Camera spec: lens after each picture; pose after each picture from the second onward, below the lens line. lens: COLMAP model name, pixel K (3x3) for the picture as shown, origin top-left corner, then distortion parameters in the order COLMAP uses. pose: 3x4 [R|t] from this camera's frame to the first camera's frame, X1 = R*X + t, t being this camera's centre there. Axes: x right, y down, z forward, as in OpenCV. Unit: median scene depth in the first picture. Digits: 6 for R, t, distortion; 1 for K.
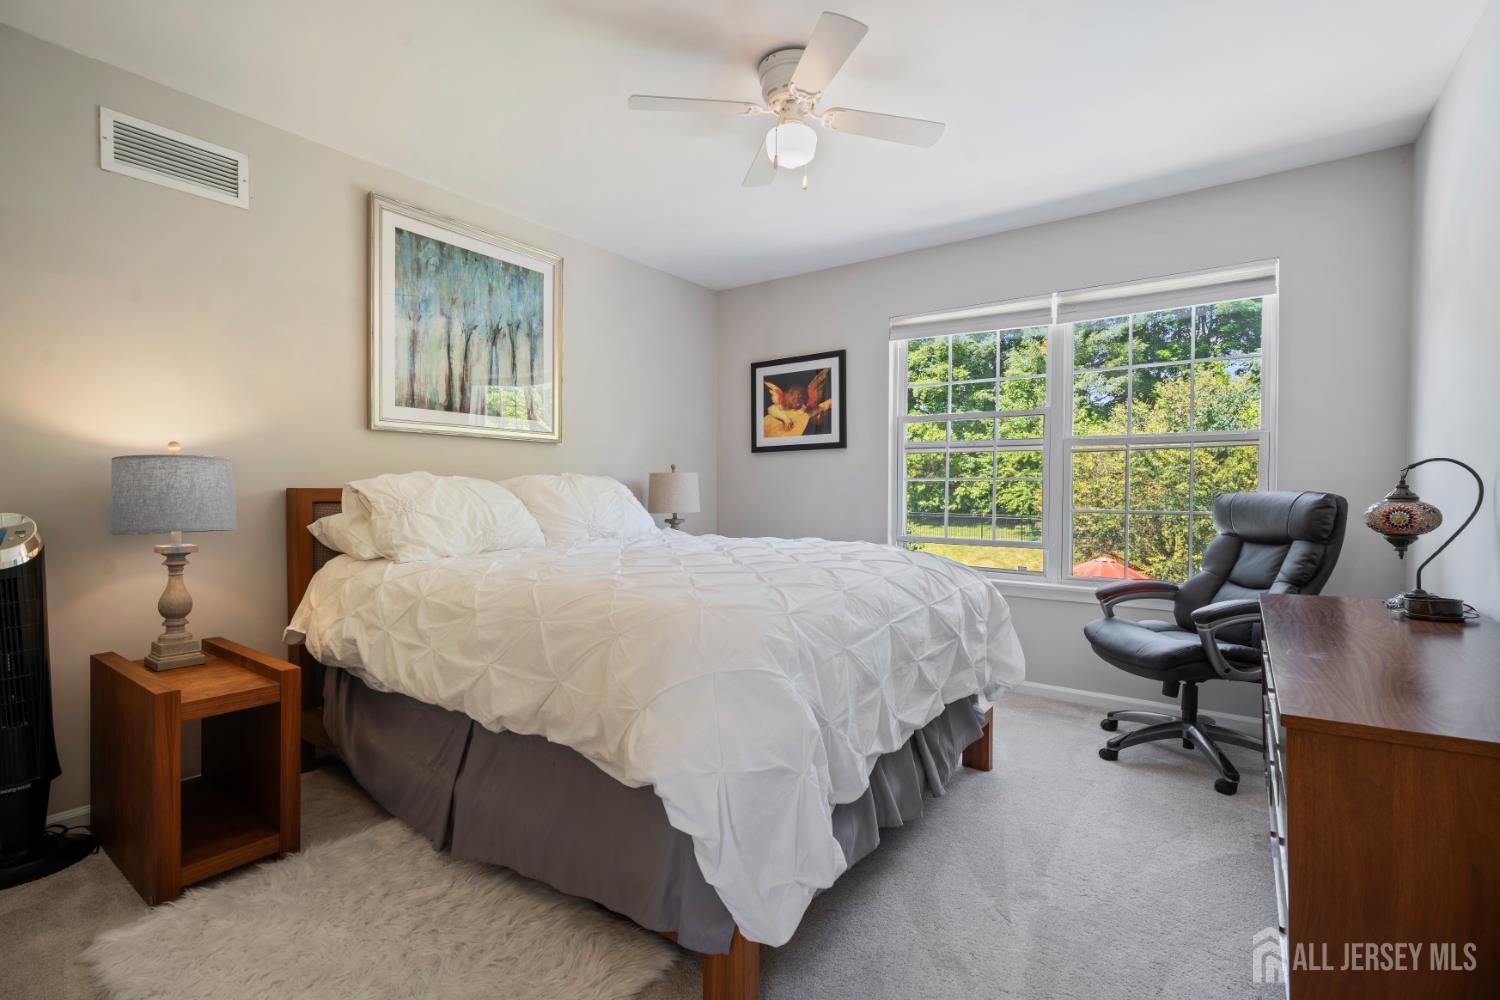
lens RADIAL K [[686.0, 0, 751.7], [0, 686.0, 499.6], [0, 0, 1]] dist [-0.004743, 0.000469]
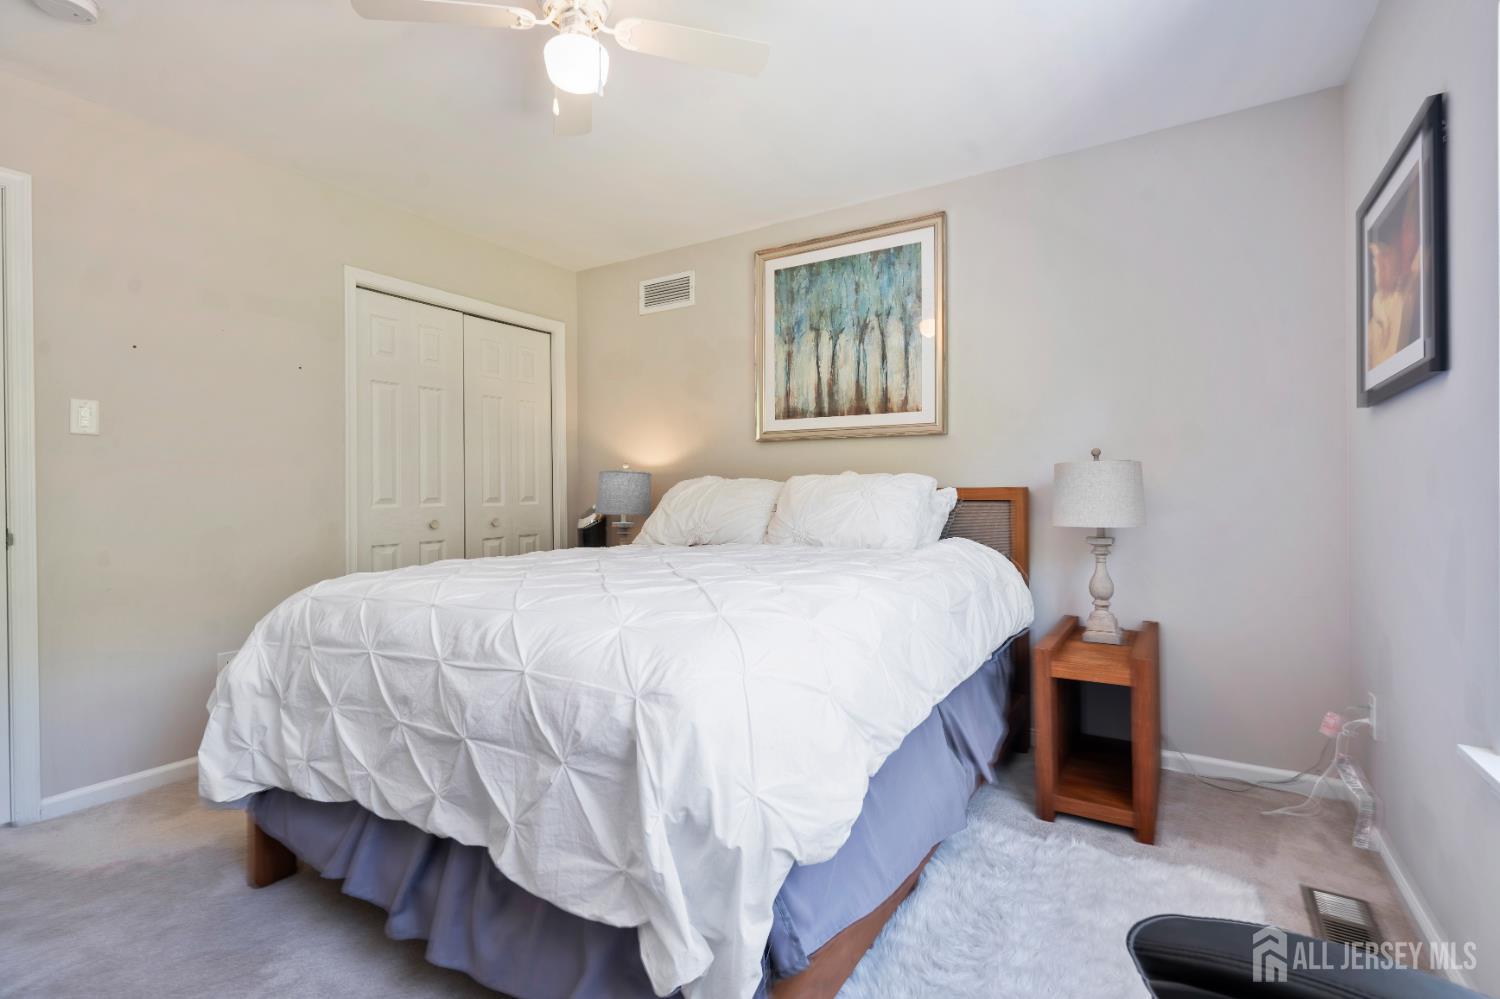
lens RADIAL K [[686.0, 0, 752.0], [0, 686.0, 490.3], [0, 0, 1]] dist [-0.004743, 0.000469]
pose [[0.056071, 0.001973, -0.998425, 0.619713], [-0.009143, 0.999957, 0.001462, -0.015032], [0.998385, 0.009047, 0.056087, 0.829360]]
